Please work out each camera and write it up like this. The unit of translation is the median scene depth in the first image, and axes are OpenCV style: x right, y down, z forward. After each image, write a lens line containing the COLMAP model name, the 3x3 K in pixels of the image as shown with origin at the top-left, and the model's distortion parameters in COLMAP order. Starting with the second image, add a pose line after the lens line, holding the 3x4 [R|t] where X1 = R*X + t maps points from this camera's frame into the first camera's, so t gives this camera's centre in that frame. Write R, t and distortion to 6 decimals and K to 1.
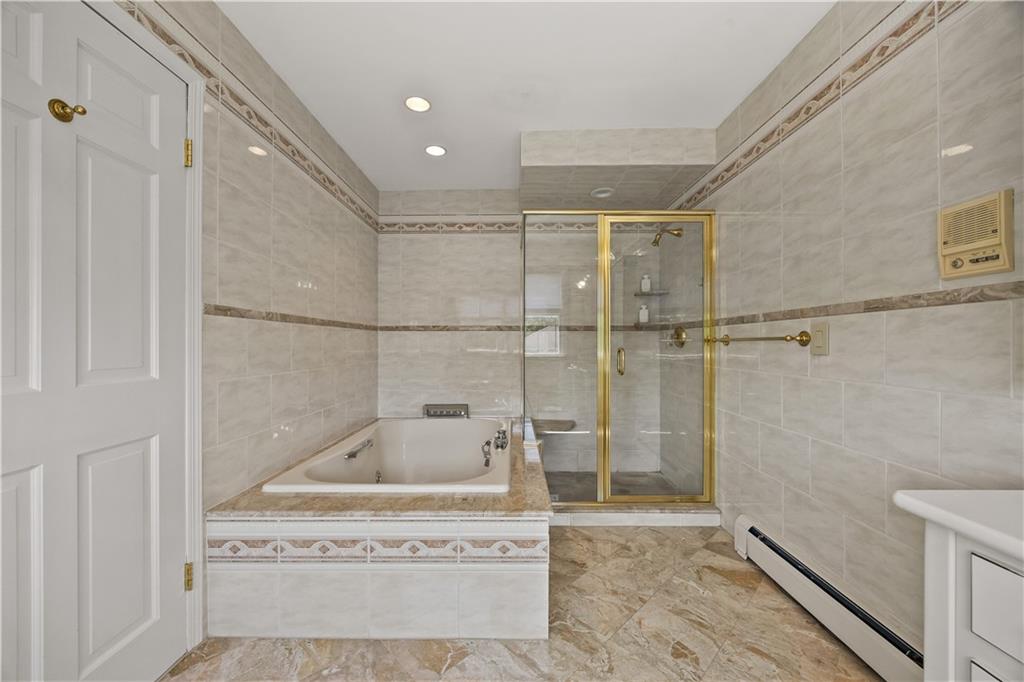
lens RADIAL K [[393.9, 0, 511.3], [0, 393.9, 342.8], [0, 0, 1]] dist [0.001488, 0.000076]
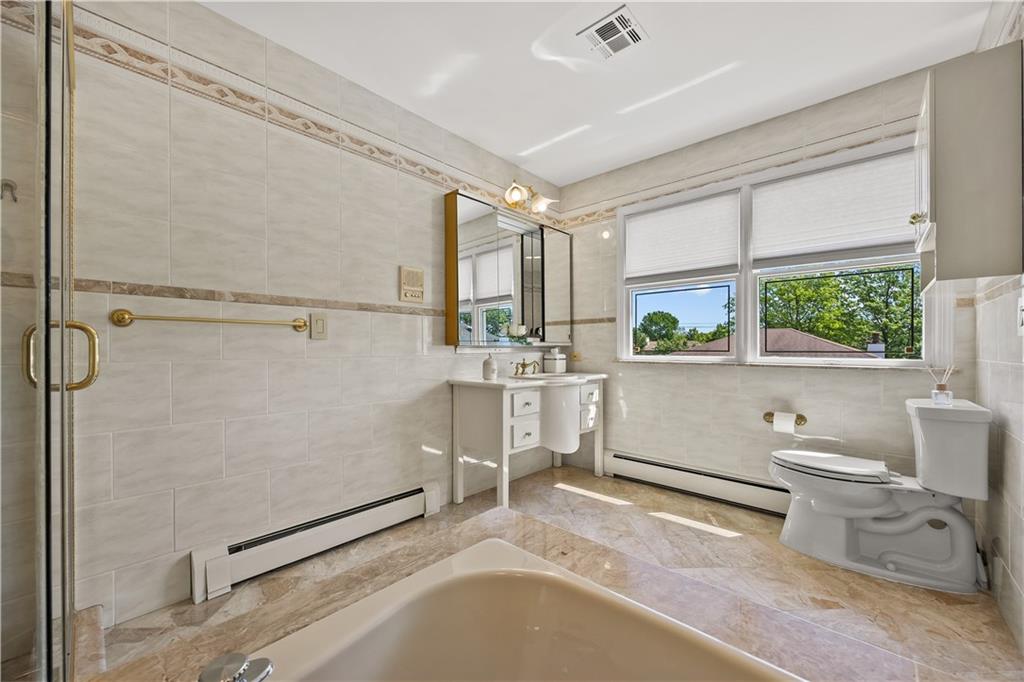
lens RADIAL K [[393.9, 0, 513.3], [0, 393.9, 346.6], [0, 0, 1]] dist [0.001488, 0.000076]
pose [[-0.741999, 0.001125, 0.670400, -0.474890], [-0.003039, 0.999983, -0.005041, 0.056958], [-0.670394, -0.005778, -0.741982, 1.485162]]
